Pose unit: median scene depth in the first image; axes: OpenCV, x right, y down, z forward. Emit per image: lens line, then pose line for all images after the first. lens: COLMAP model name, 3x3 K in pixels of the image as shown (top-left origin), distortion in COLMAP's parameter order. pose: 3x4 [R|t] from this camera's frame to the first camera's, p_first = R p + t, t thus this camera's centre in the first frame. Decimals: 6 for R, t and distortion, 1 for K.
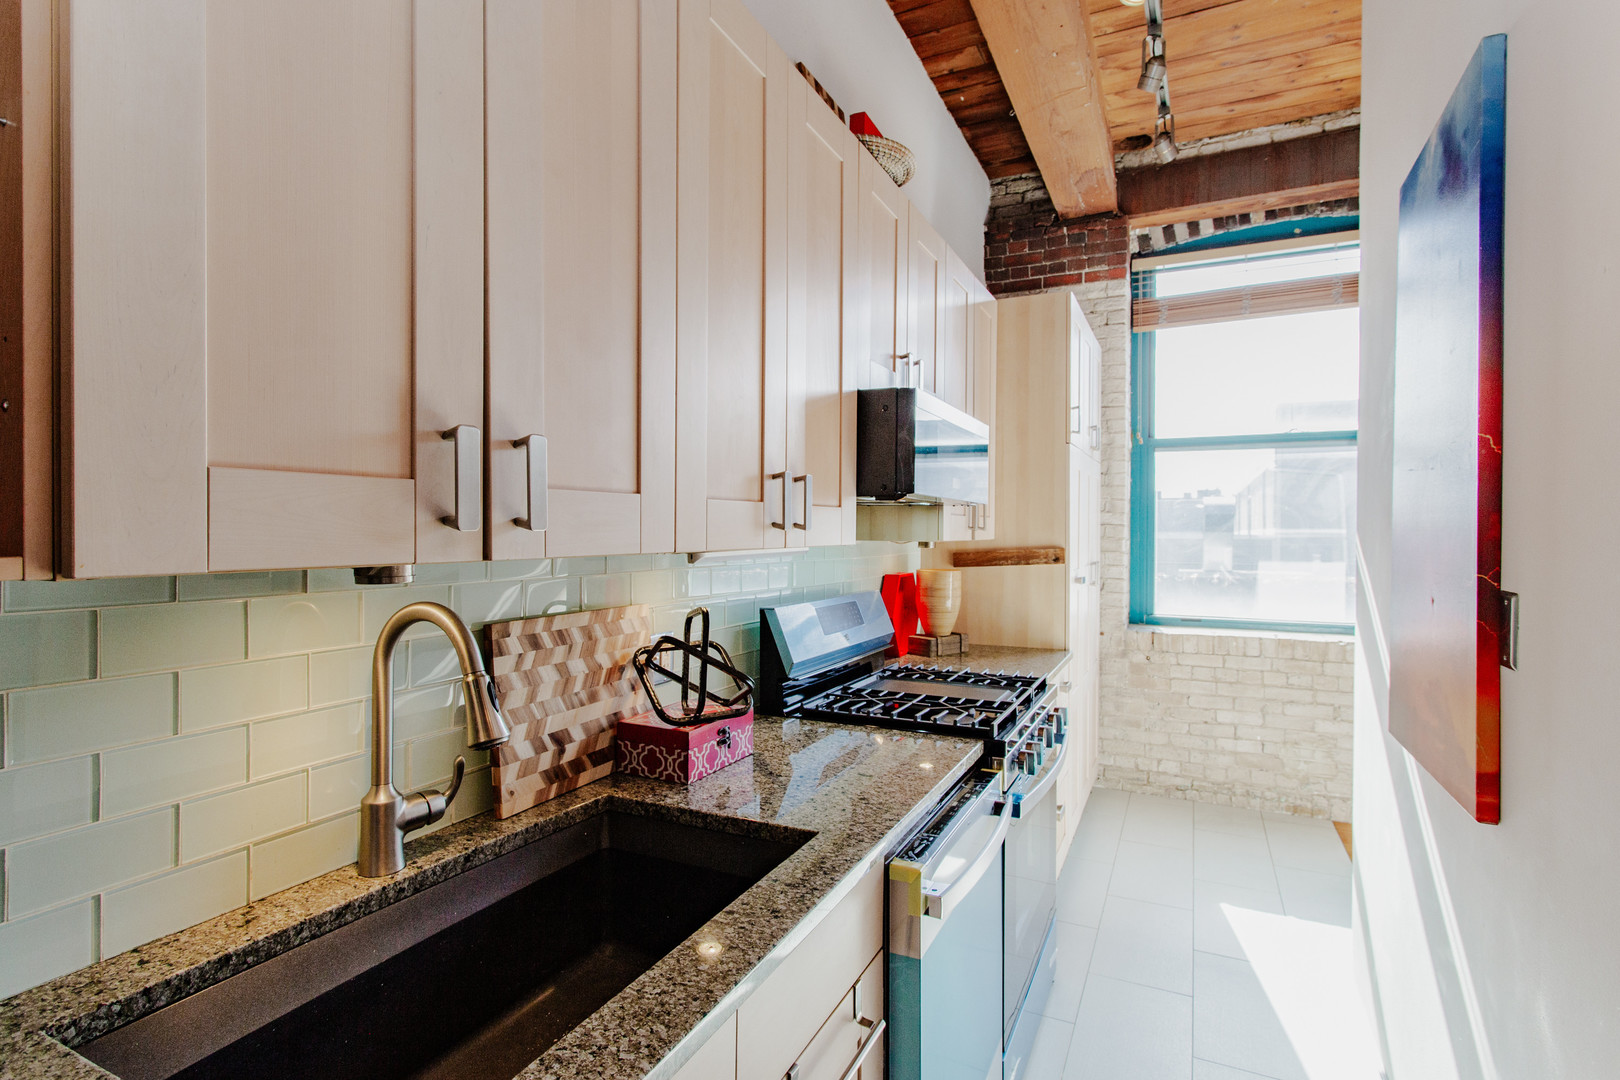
lens RADIAL K [[809.4, 0, 810.0], [0, 809.4, 540.0], [0, 0, 1]] dist [-0.001364, 0.000234]
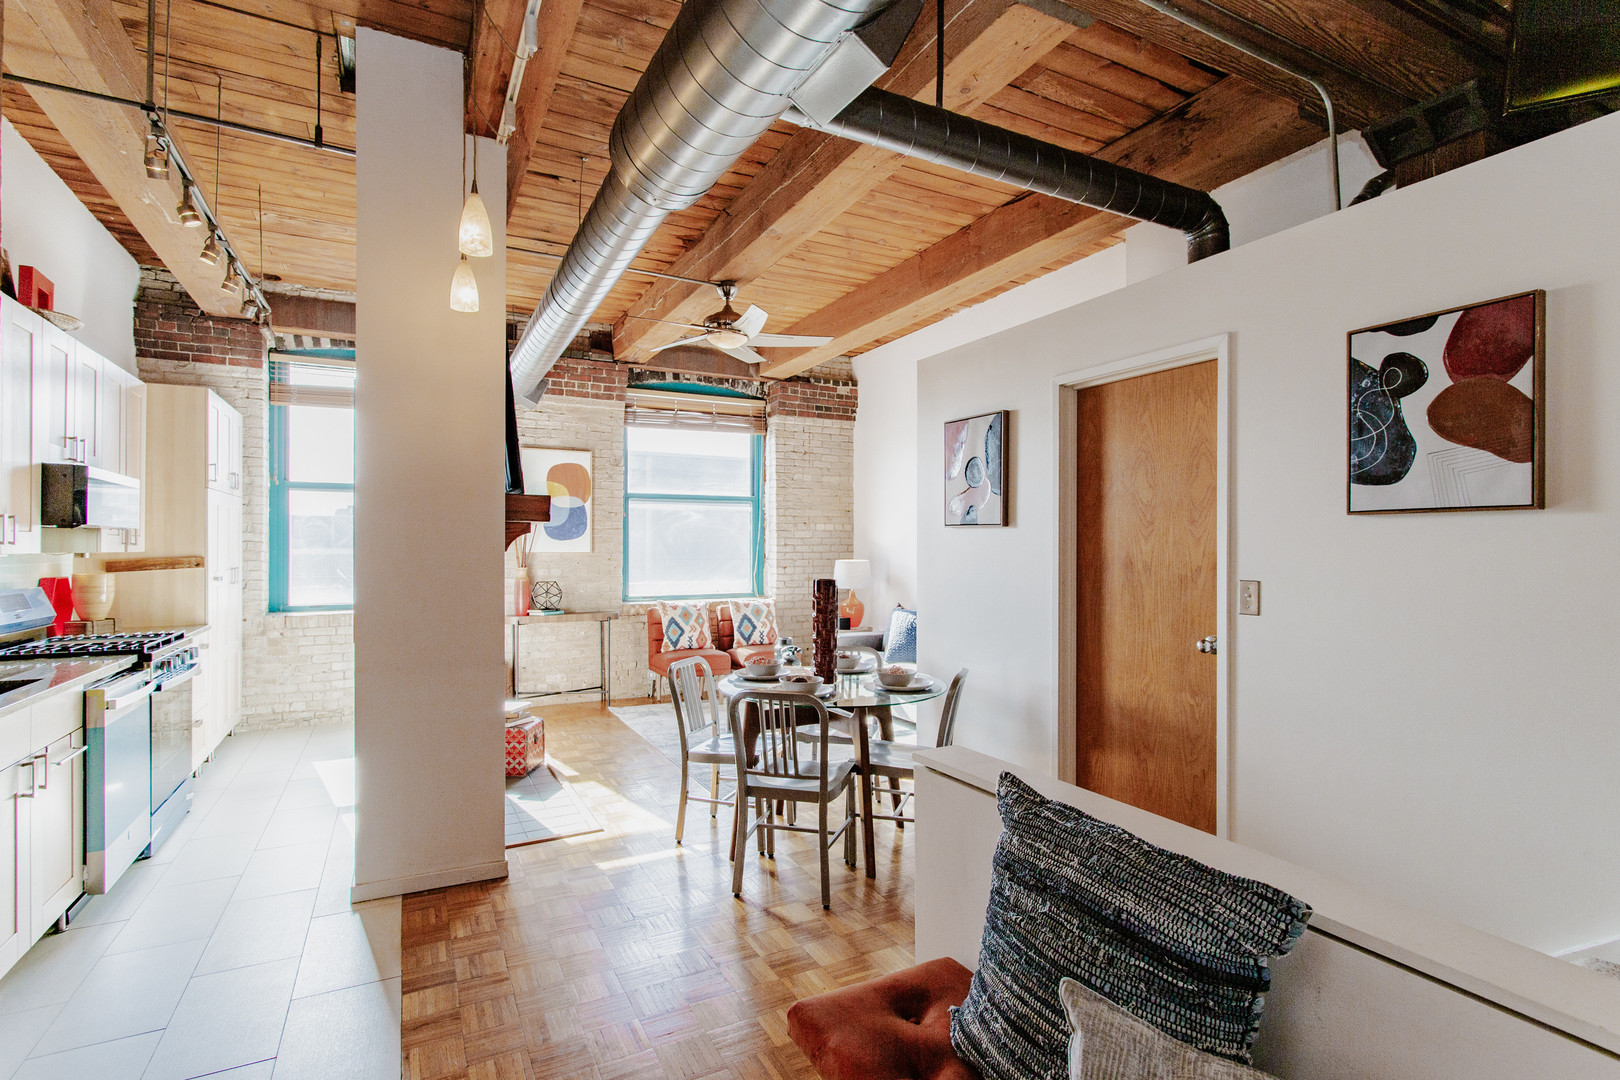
lens RADIAL K [[779.2, 0, 813.3], [0, 779.2, 547.3], [0, 0, 1]] dist [-0.002079, -0.000941]
pose [[0.595325, -0.001631, 0.803483, -0.136456], [0.010591, 0.999927, -0.005818, 0.009539], [-0.803415, 0.011973, 0.595299, -0.605968]]
